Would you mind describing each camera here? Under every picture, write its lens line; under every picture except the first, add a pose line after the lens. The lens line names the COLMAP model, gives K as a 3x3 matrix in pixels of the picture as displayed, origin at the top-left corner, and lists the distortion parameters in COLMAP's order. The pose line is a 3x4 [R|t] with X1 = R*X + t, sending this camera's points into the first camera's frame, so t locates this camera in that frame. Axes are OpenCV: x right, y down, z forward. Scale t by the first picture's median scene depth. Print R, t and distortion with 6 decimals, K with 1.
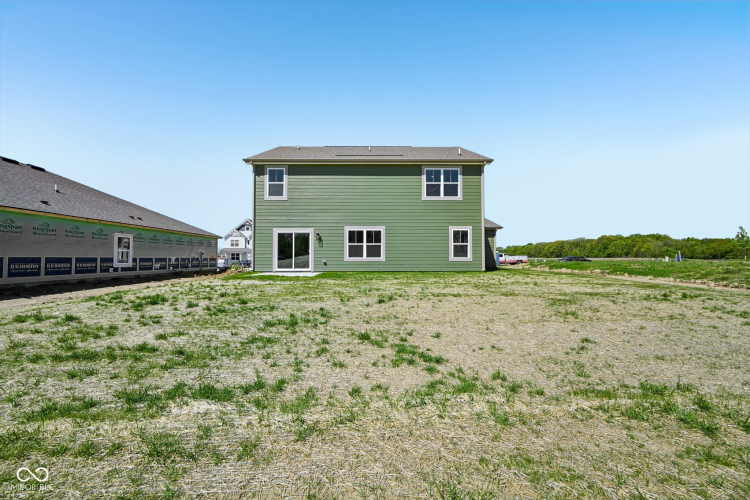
lens RADIAL K [[296.3, 0, 384.9], [0, 296.3, 251.4], [0, 0, 1]] dist [-0.000901, -0.000142]
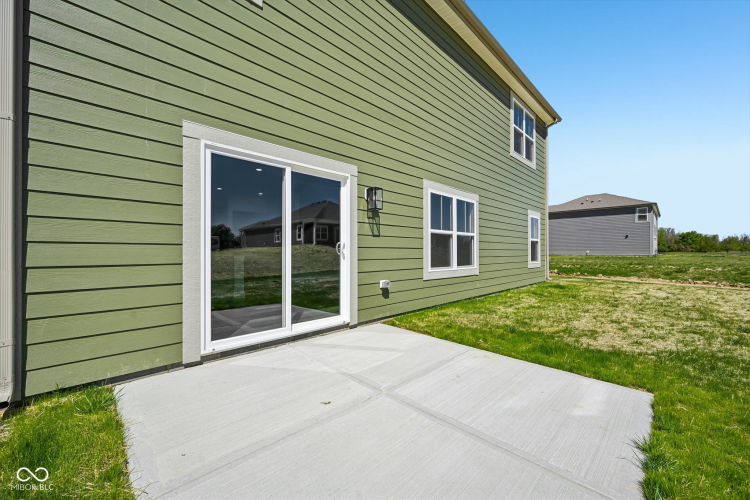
lens RADIAL K [[296.3, 0, 384.9], [0, 296.3, 251.4], [0, 0, 1]] dist [-0.000901, -0.000142]
pose [[0.720331, 0.003623, 0.693621, -0.407569], [-0.016020, 0.999807, 0.011414, -0.003041], [-0.693445, -0.019333, 0.720250, 0.776973]]
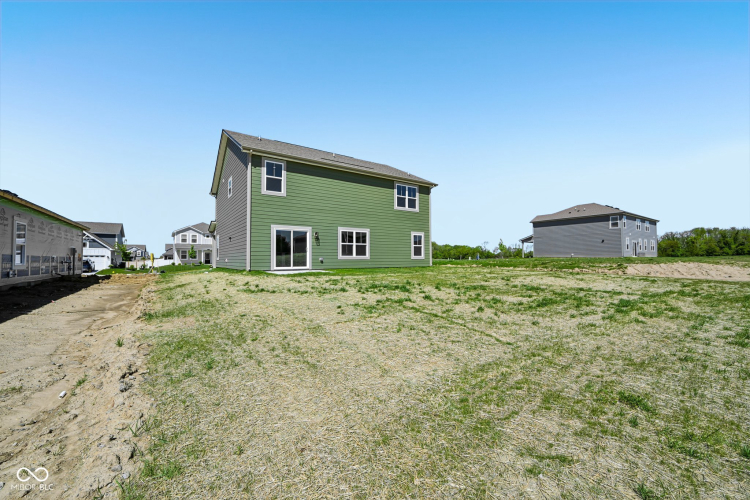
lens RADIAL K [[296.3, 0, 384.9], [0, 296.3, 251.4], [0, 0, 1]] dist [-0.000901, -0.000142]
pose [[0.822930, 0.011950, 0.568017, -0.606786], [-0.010142, 0.999928, -0.006342, 0.009426], [-0.568052, -0.000542, 0.822992, 0.012925]]
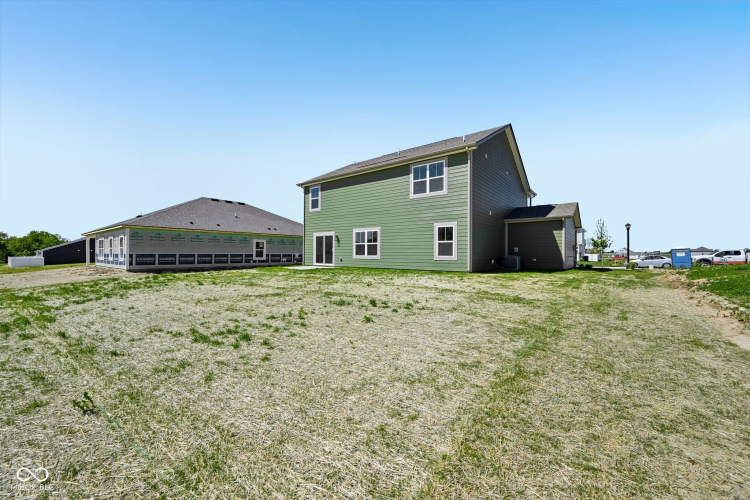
lens RADIAL K [[296.3, 0, 384.9], [0, 296.3, 251.4], [0, 0, 1]] dist [-0.000901, -0.000142]
pose [[0.779669, 0.000225, -0.626192, 0.696230], [0.008027, 0.999914, 0.010353, -0.005961], [0.626141, -0.013098, 0.779600, 0.160482]]
